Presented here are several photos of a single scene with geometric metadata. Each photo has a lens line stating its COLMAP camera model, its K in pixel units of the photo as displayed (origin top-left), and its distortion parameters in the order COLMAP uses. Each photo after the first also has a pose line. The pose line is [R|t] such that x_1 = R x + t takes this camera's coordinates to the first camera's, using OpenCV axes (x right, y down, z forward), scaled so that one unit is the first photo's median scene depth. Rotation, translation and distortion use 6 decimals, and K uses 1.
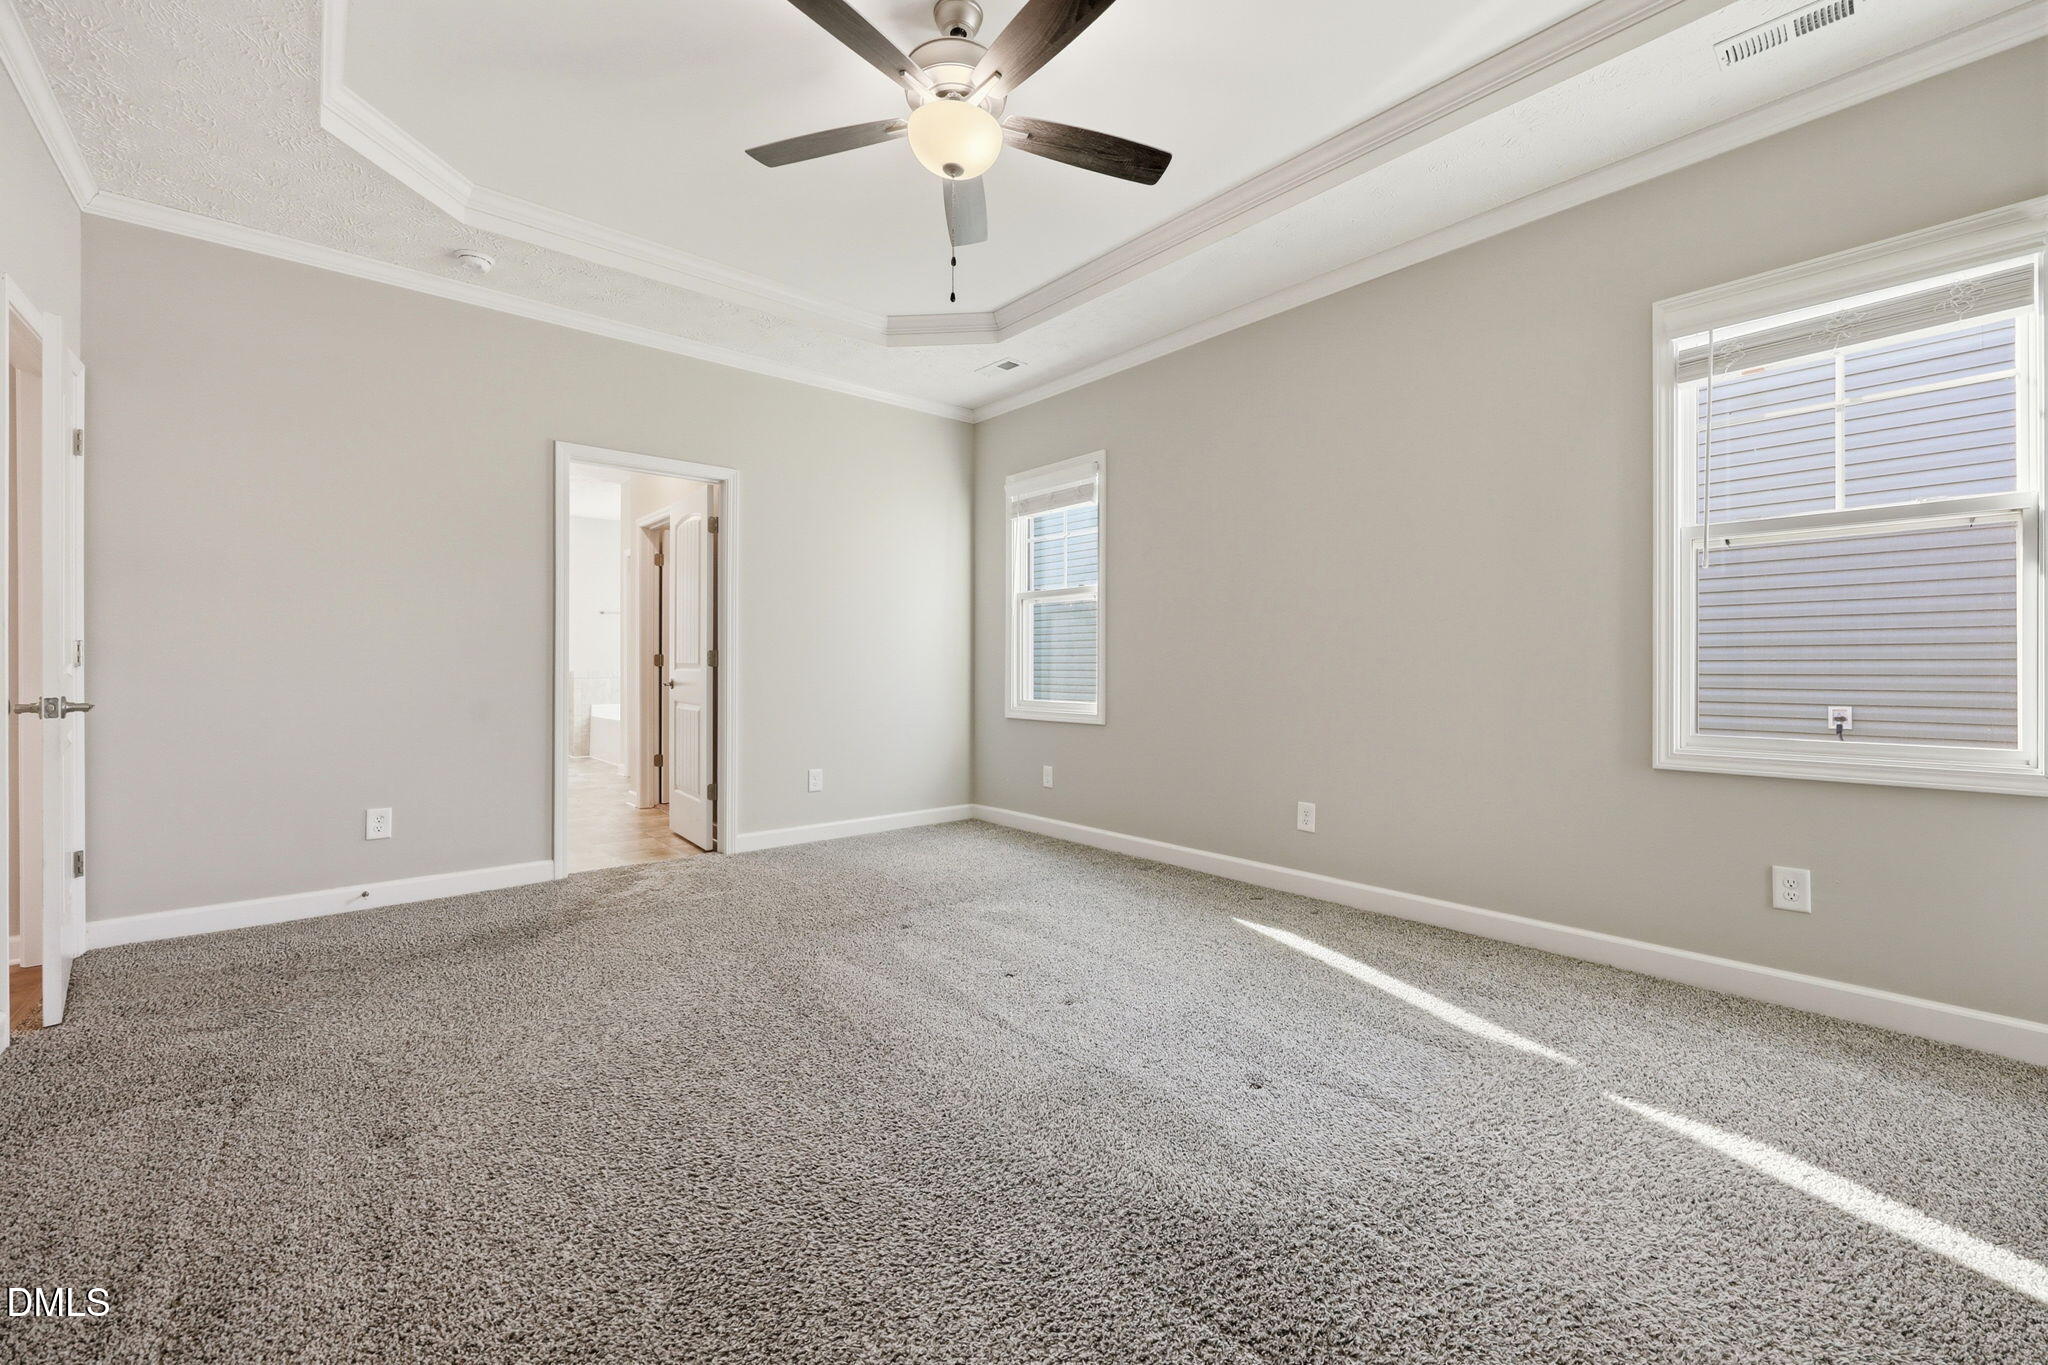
lens RADIAL K [[829.0, 0, 1023.0], [0, 829.0, 675.8], [0, 0, 1]] dist [-0.002946, 0.001246]
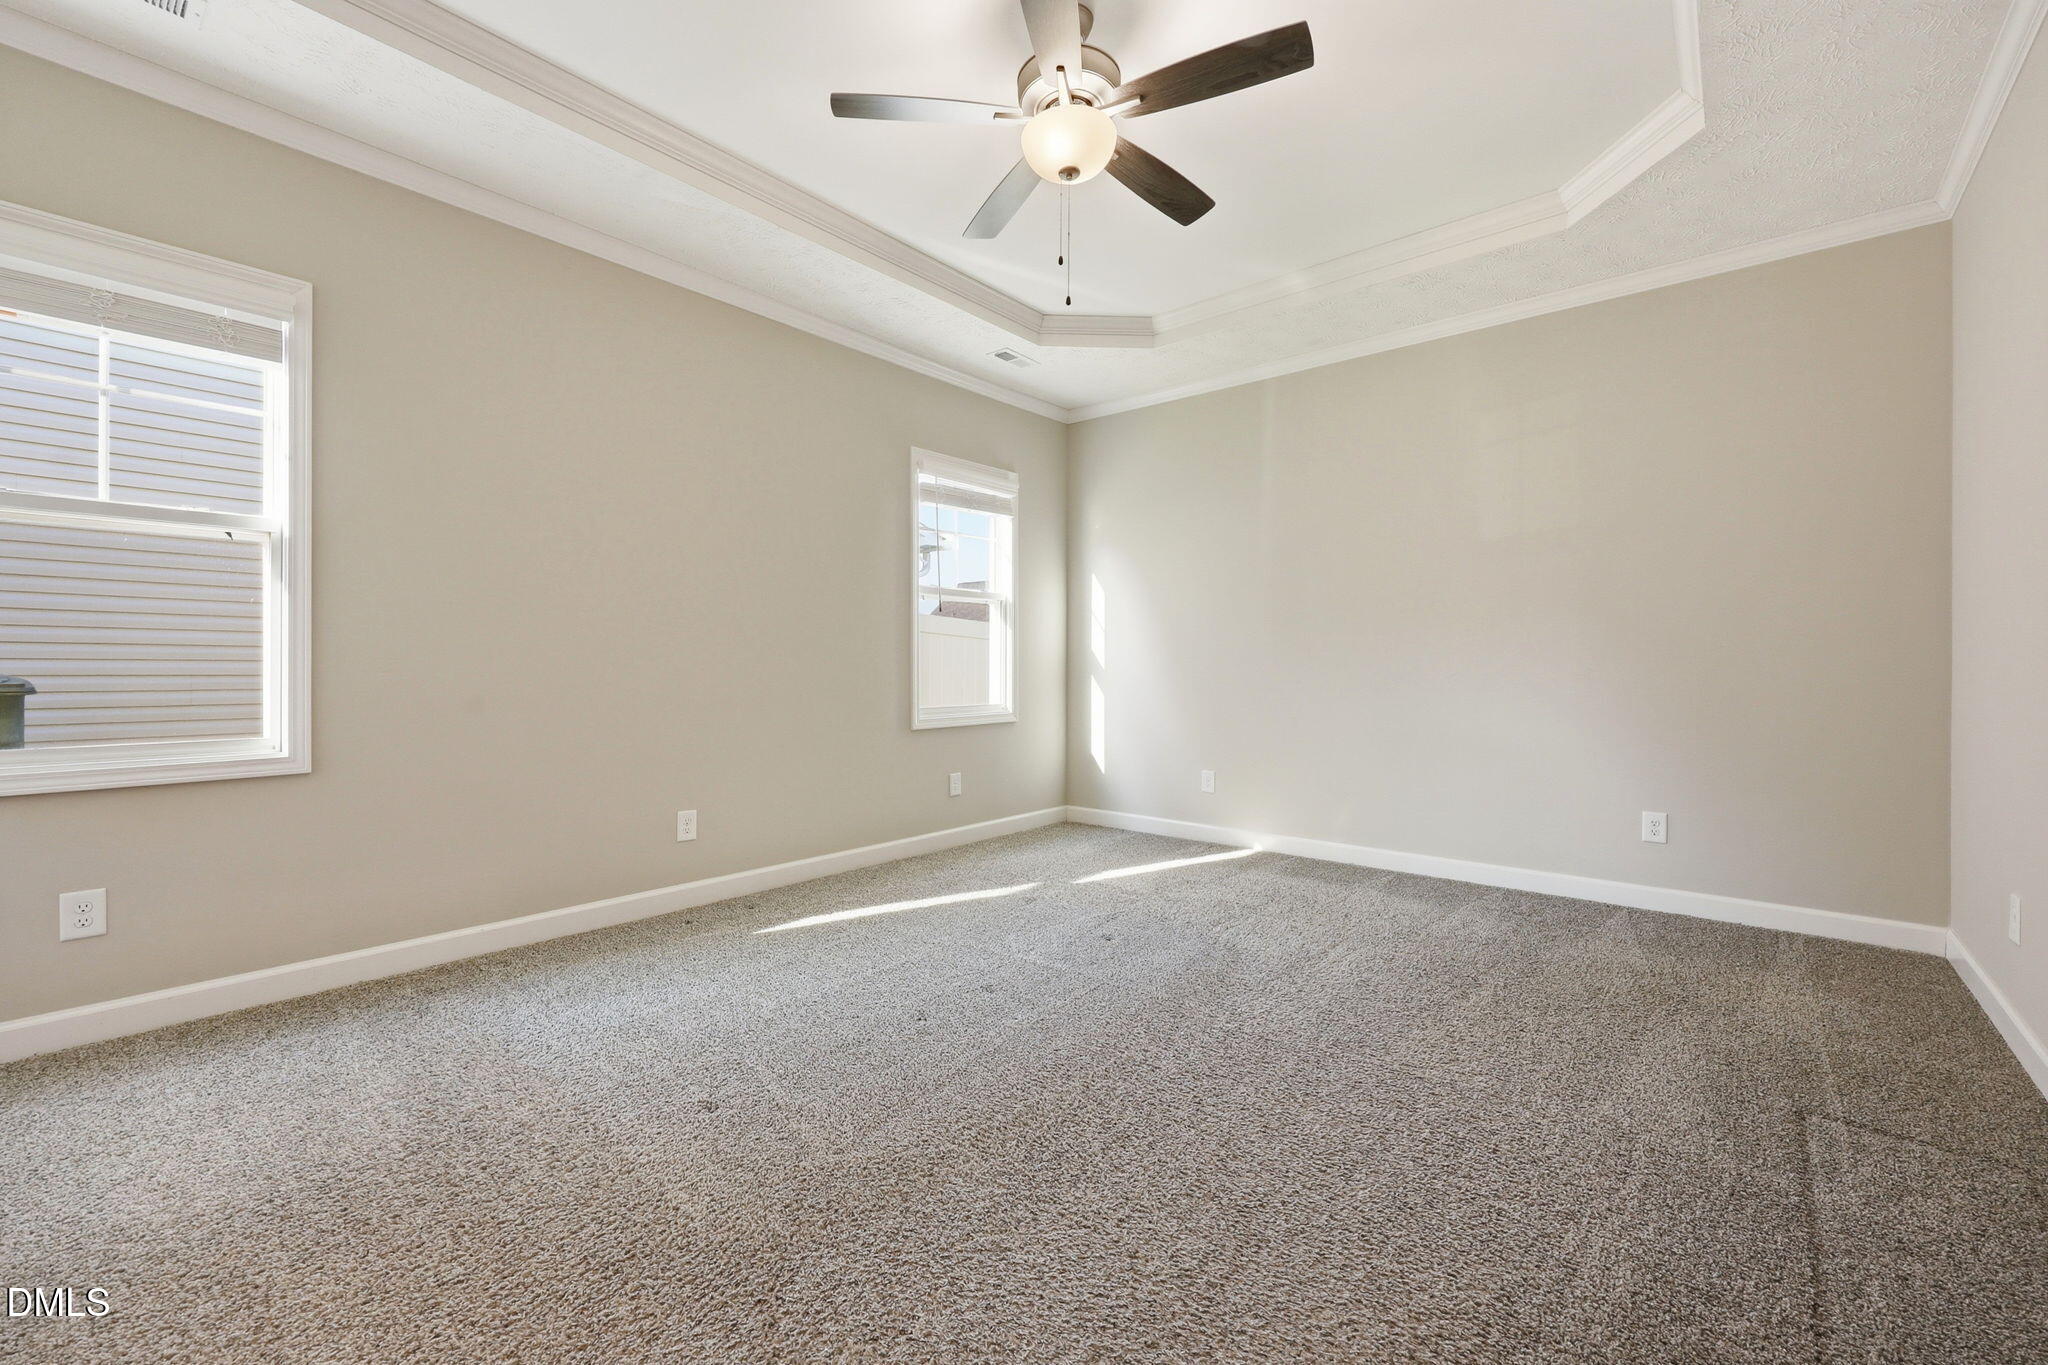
lens RADIAL K [[829.0, 0, 1023.3], [0, 829.0, 668.0], [0, 0, 1]] dist [-0.002946, 0.001246]
pose [[-0.151596, -0.002682, 0.988439, -0.111043], [0.011511, 0.999924, 0.004479, -0.001877], [-0.988376, 0.012057, -0.151553, 0.127694]]
